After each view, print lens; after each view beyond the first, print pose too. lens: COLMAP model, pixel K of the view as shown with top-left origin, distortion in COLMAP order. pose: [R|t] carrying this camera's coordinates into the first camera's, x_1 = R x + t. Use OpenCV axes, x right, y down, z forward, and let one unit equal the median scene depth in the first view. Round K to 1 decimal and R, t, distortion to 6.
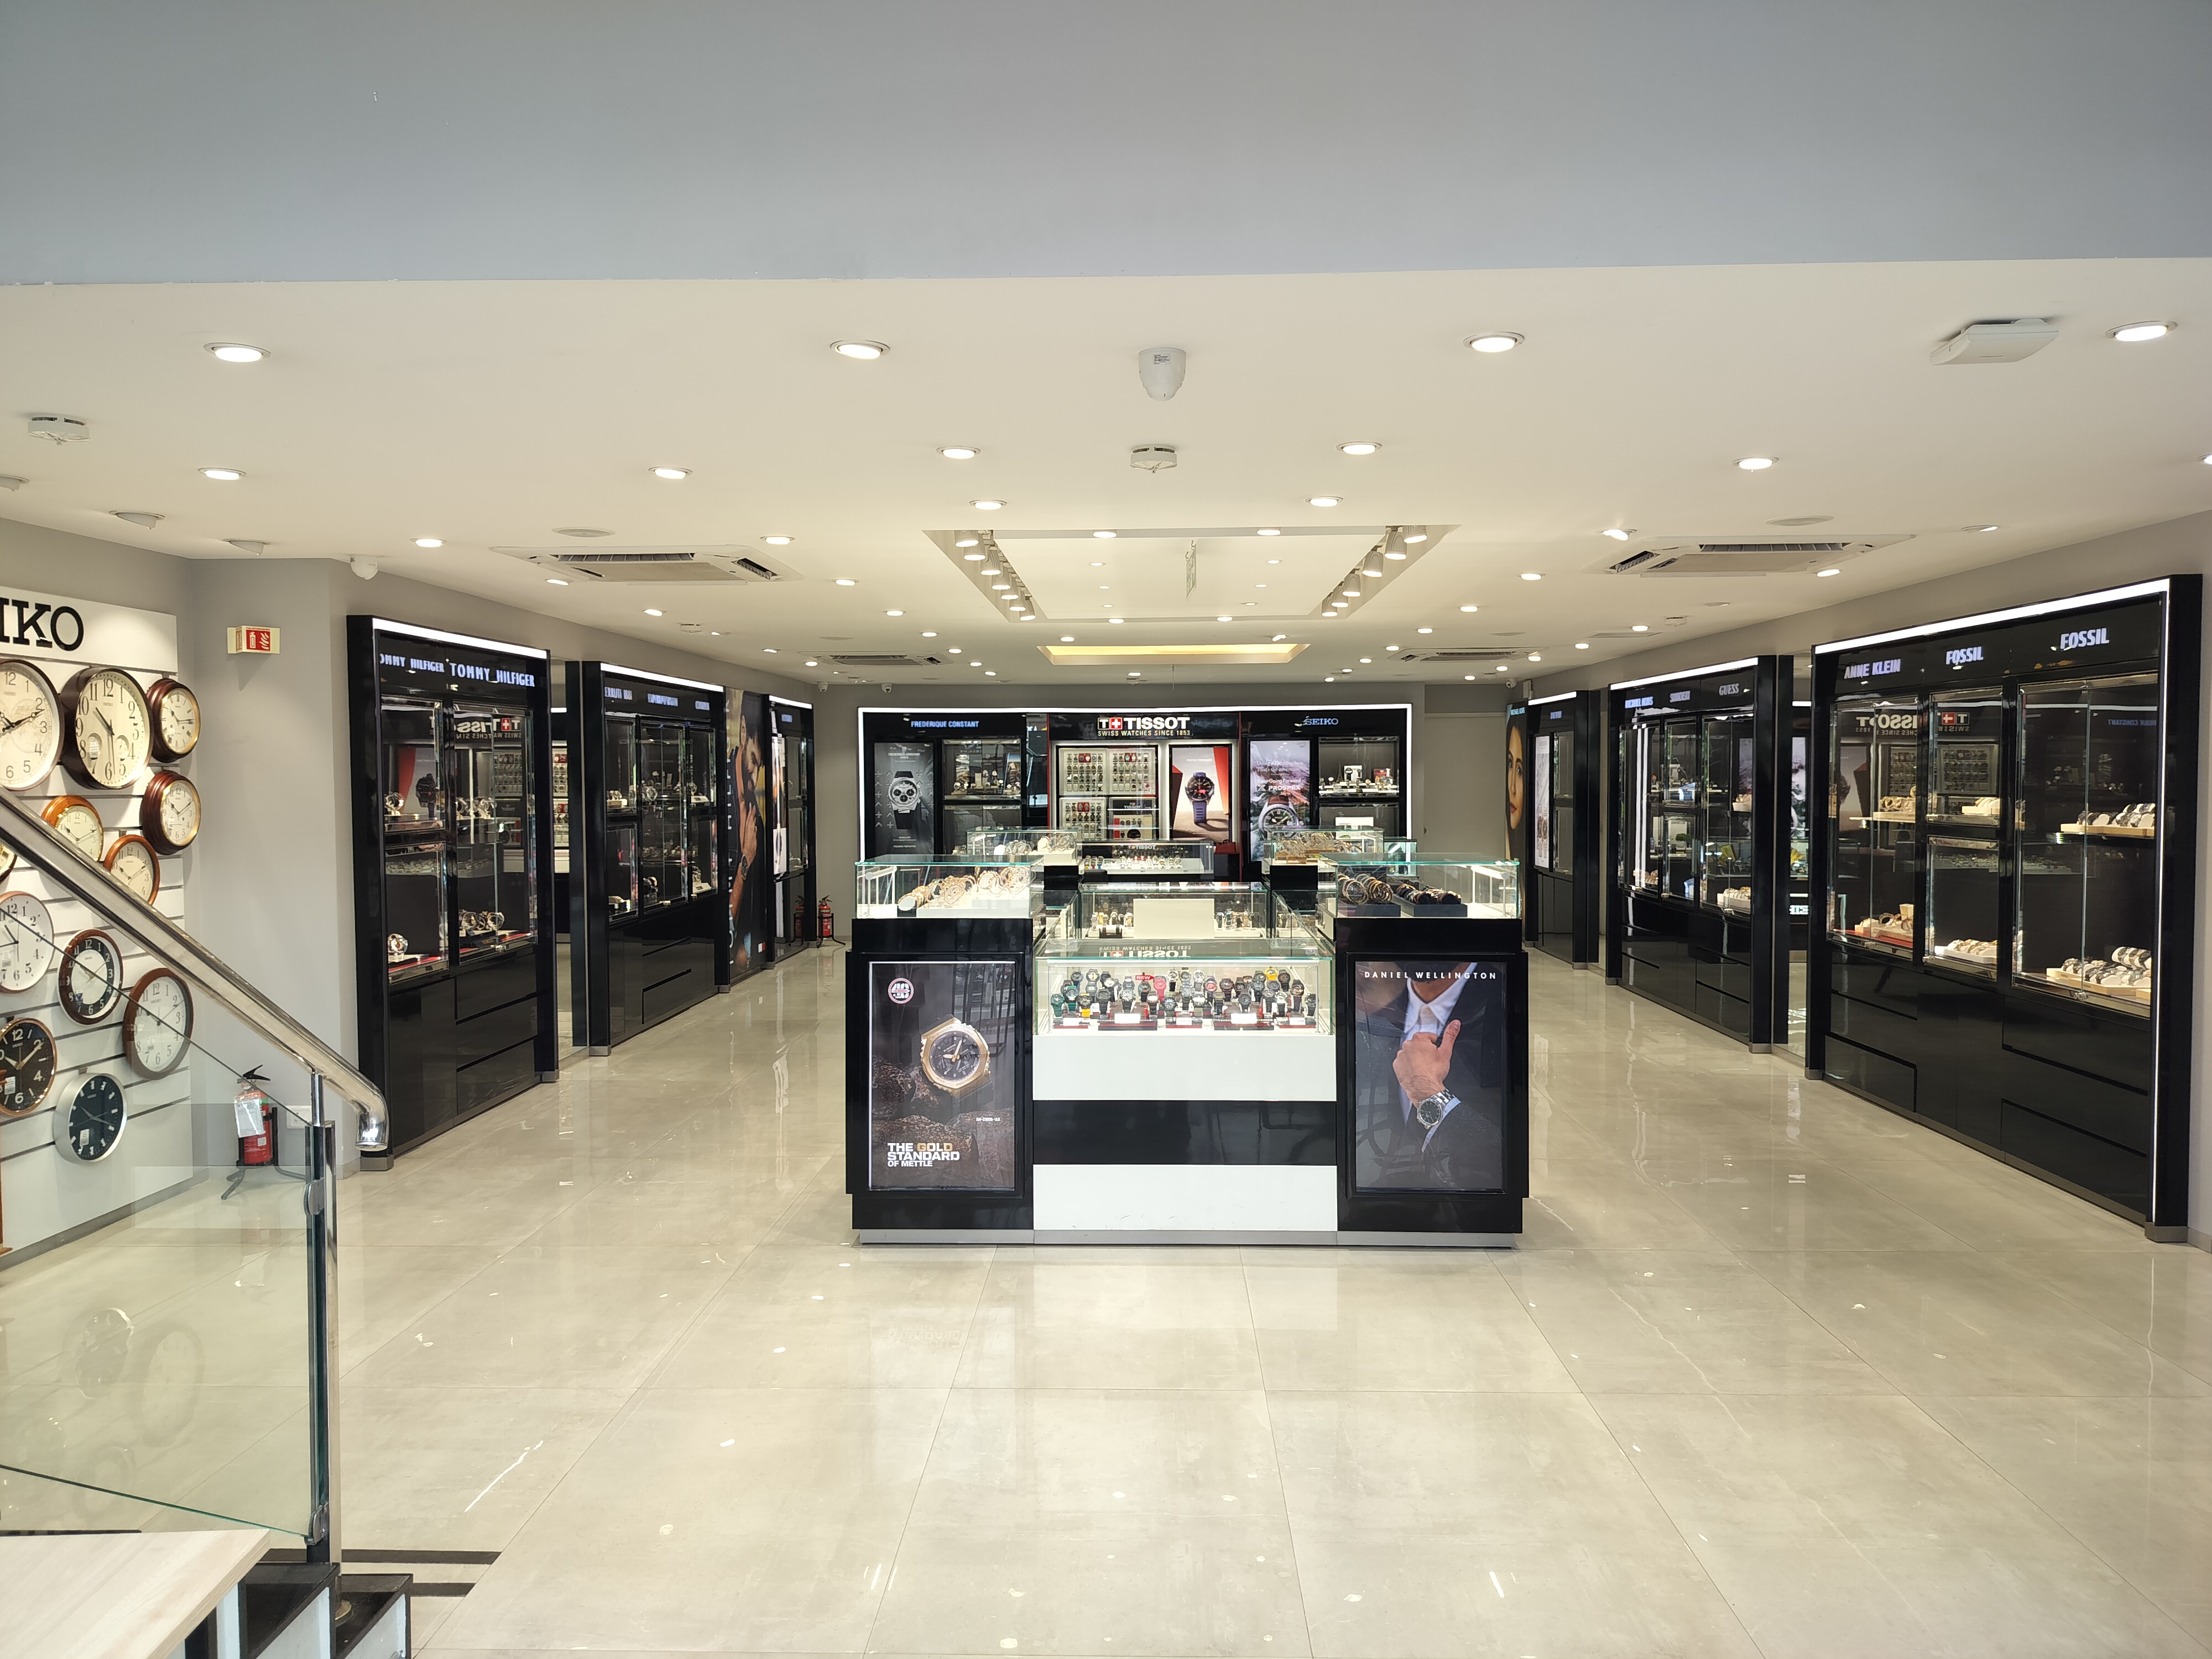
lens RADIAL K [[1537.2, 0, 1109.8], [0, 1537.2, 831.3], [0, 0, 1]] dist [0.070936, -0.101746]
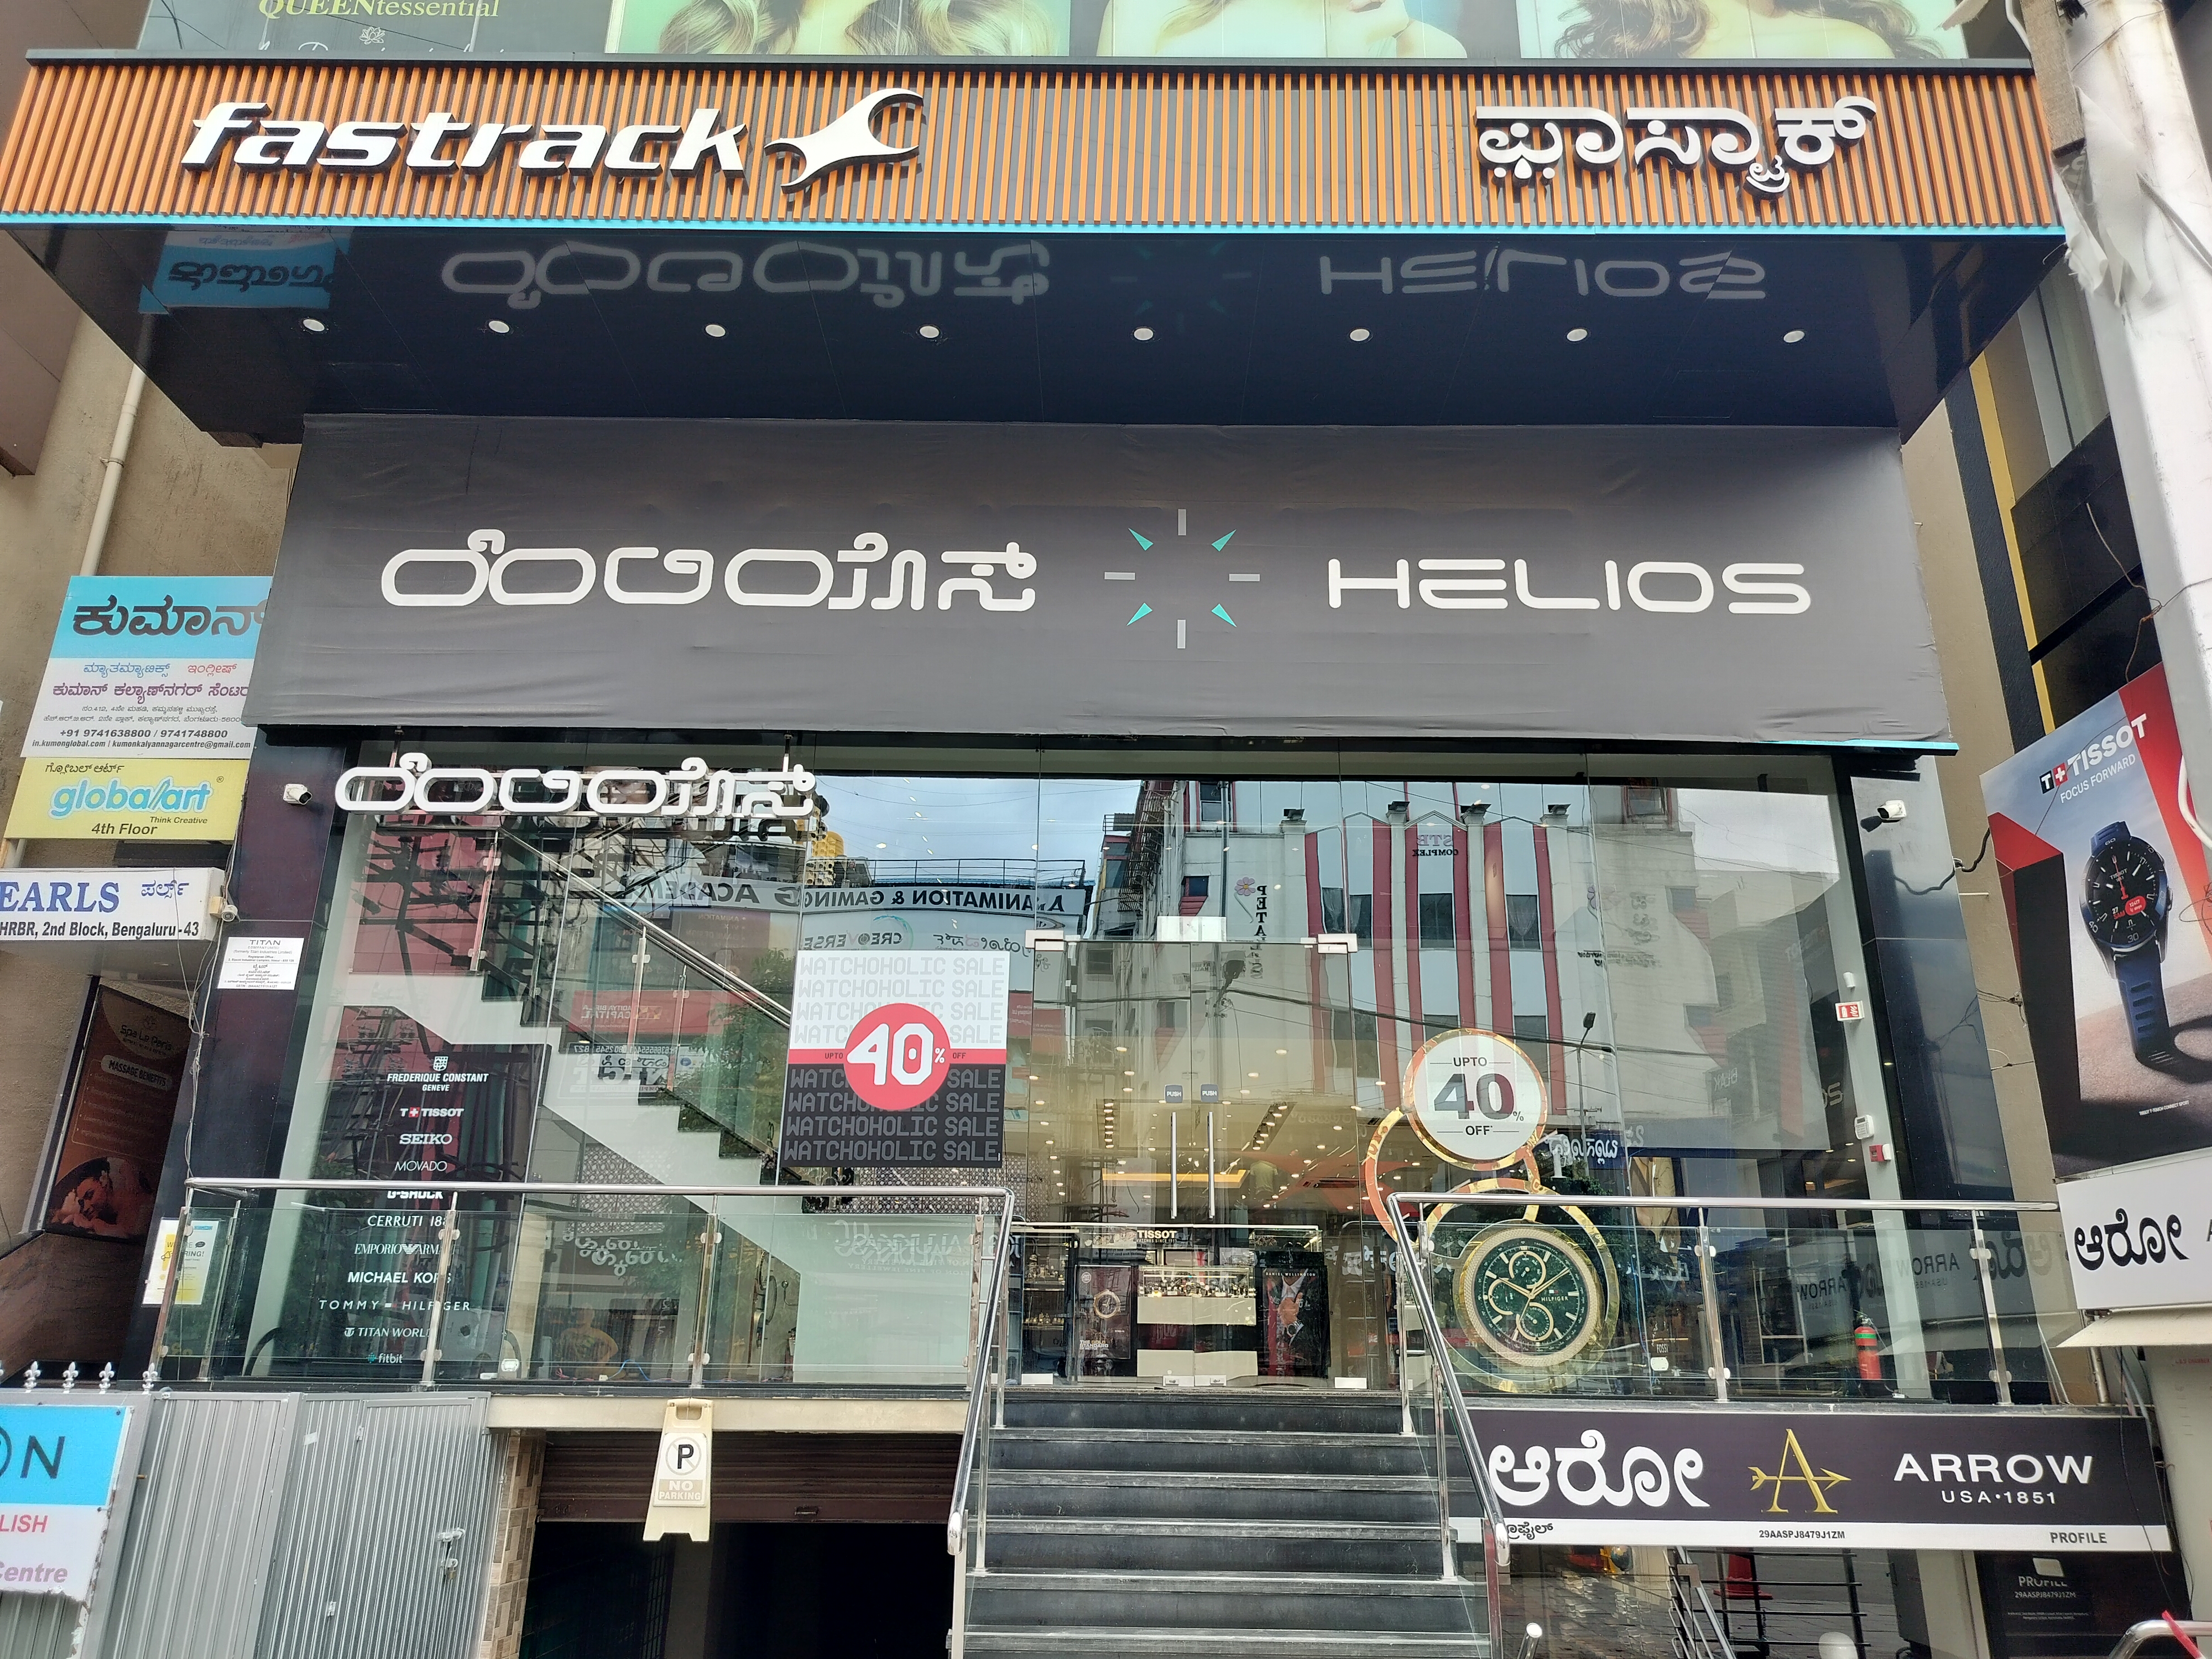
lens RADIAL K [[1537.2, 0, 1109.8], [0, 1537.2, 831.3], [0, 0, 1]] dist [0.070936, -0.101746]
pose [[0.999407, 0.027519, 0.020699, -0.100532], [-0.017894, 0.928608, -0.370630, 0.215208], [-0.029420, 0.370040, 0.928550, -0.983219]]
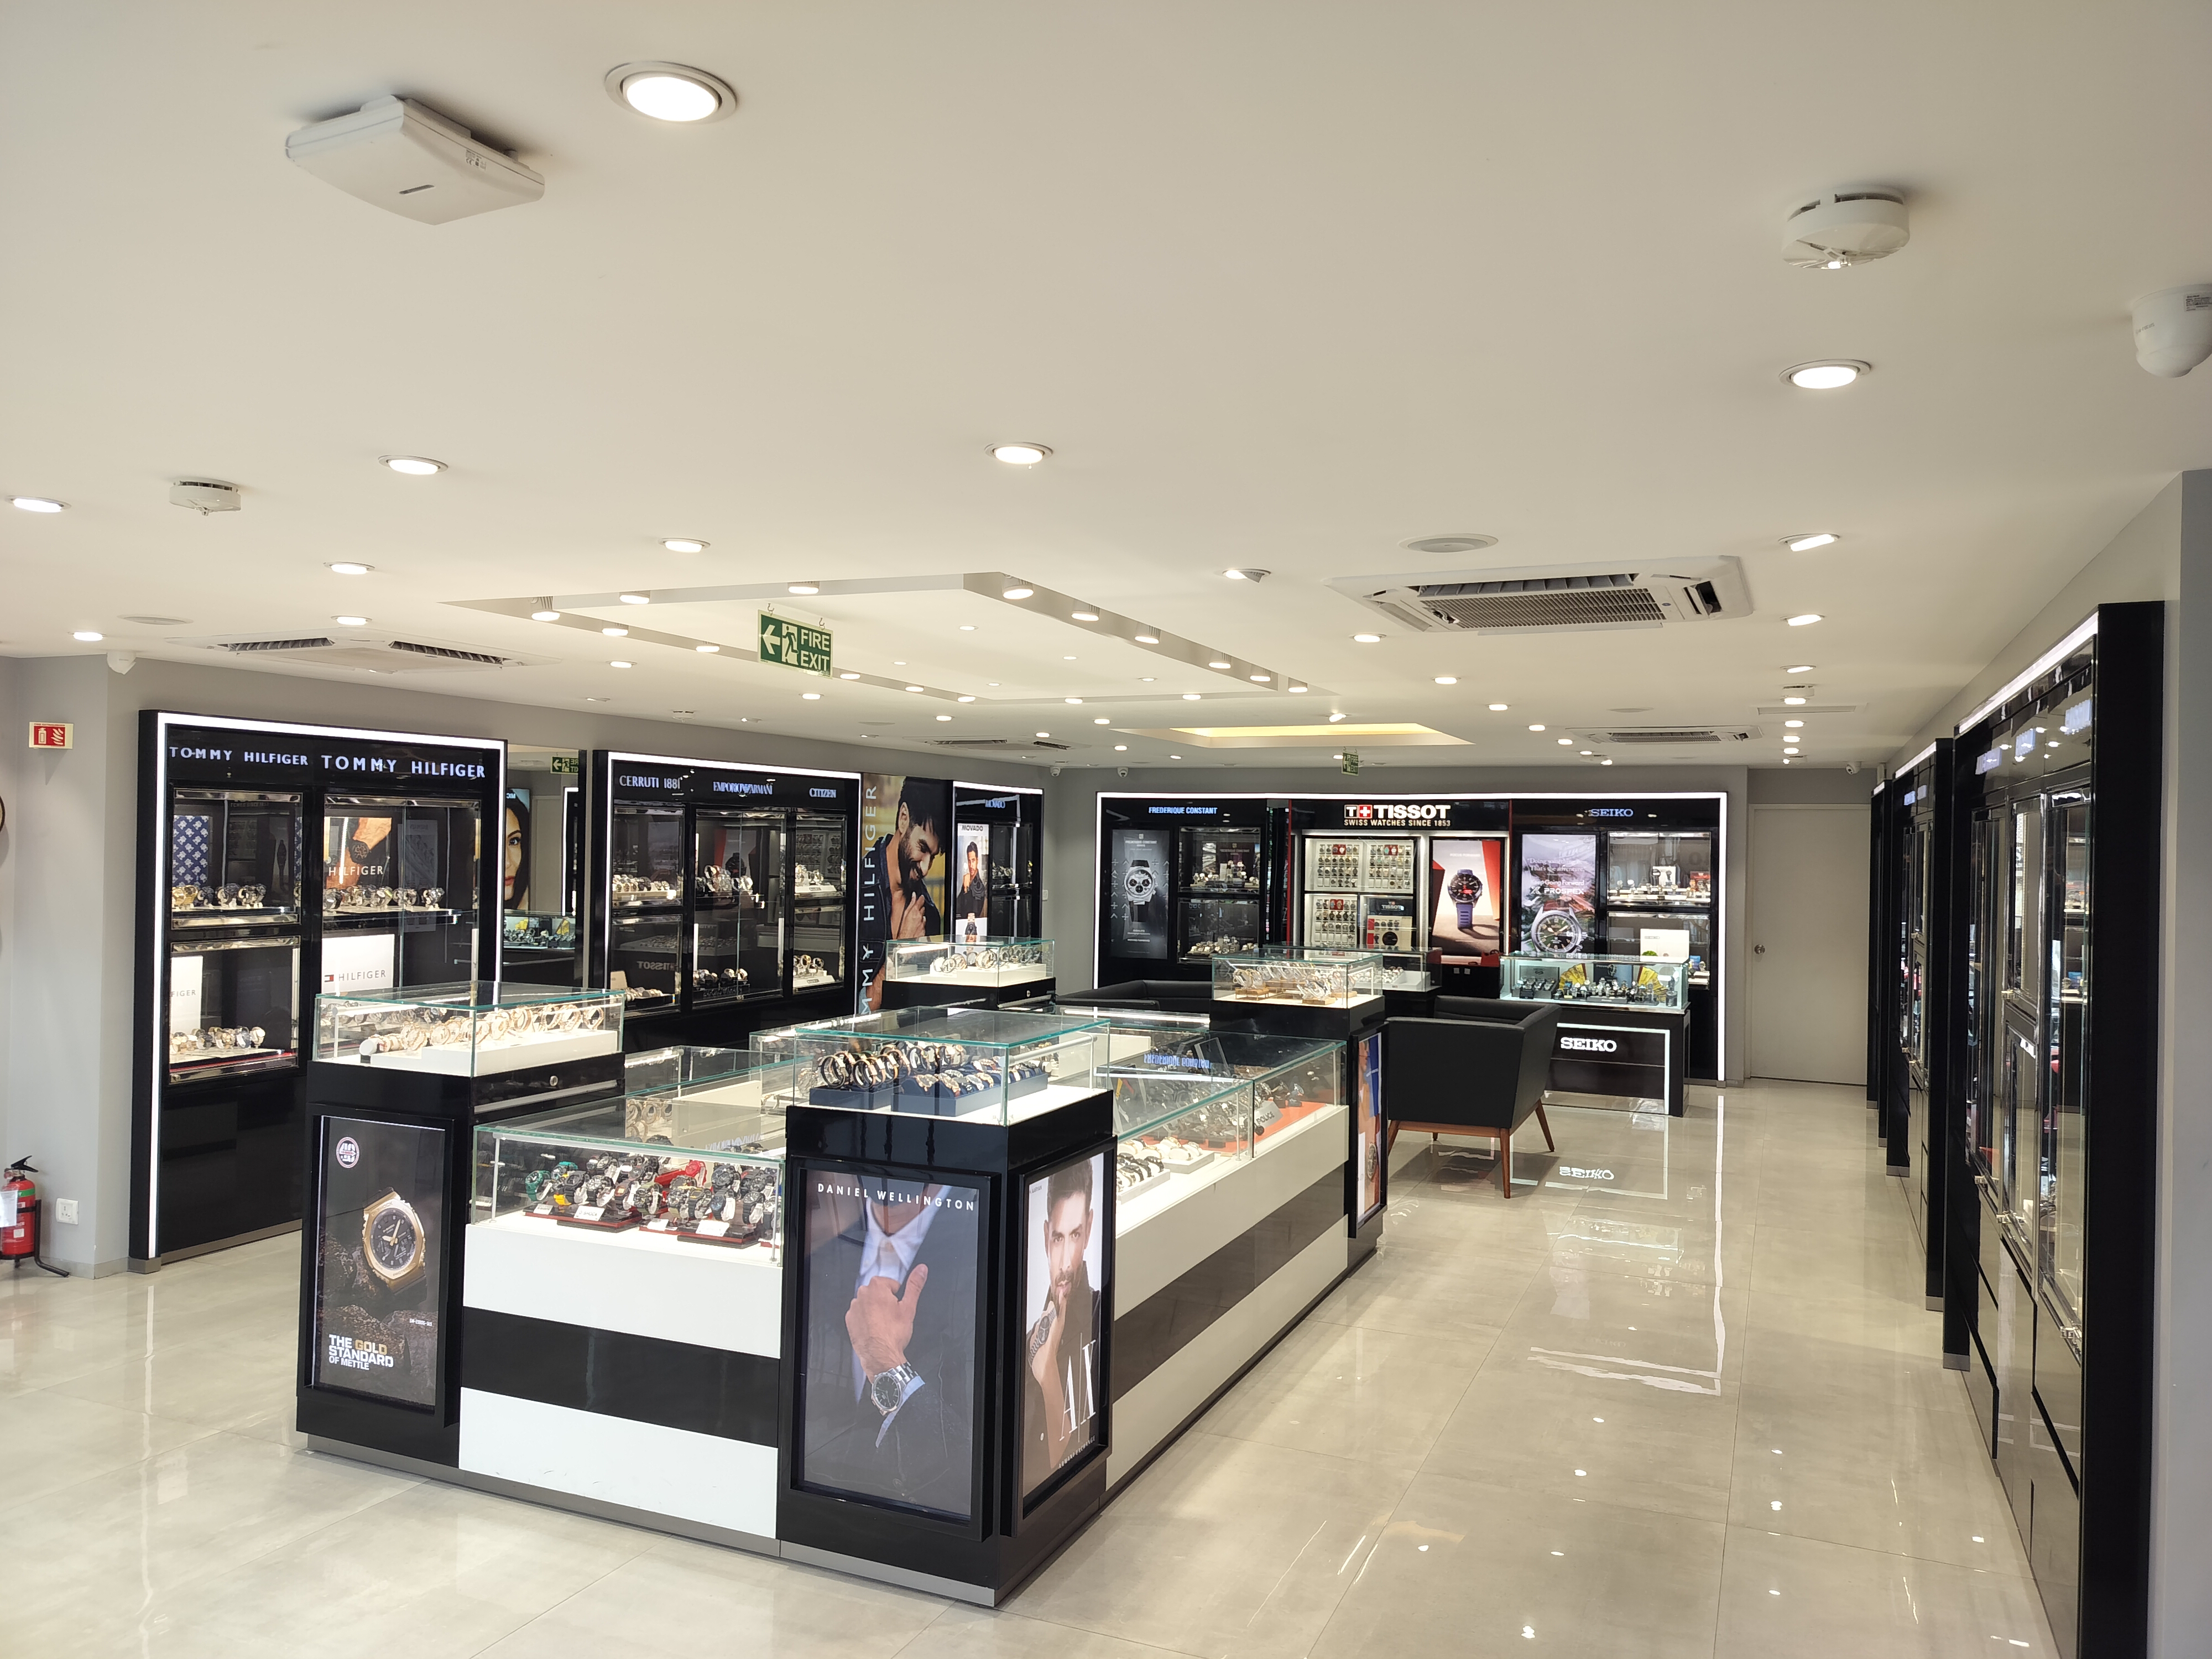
lens RADIAL K [[1549.6, 0, 1118.7], [0, 1549.6, 832.6], [0, 0, 1]] dist [0.071655, -0.101171]
pose [[0.931531, 0.017070, -0.363261, 0.325481], [-0.034229, 0.998579, -0.040851, -0.028381], [0.362047, 0.050488, 0.930791, 0.206652]]
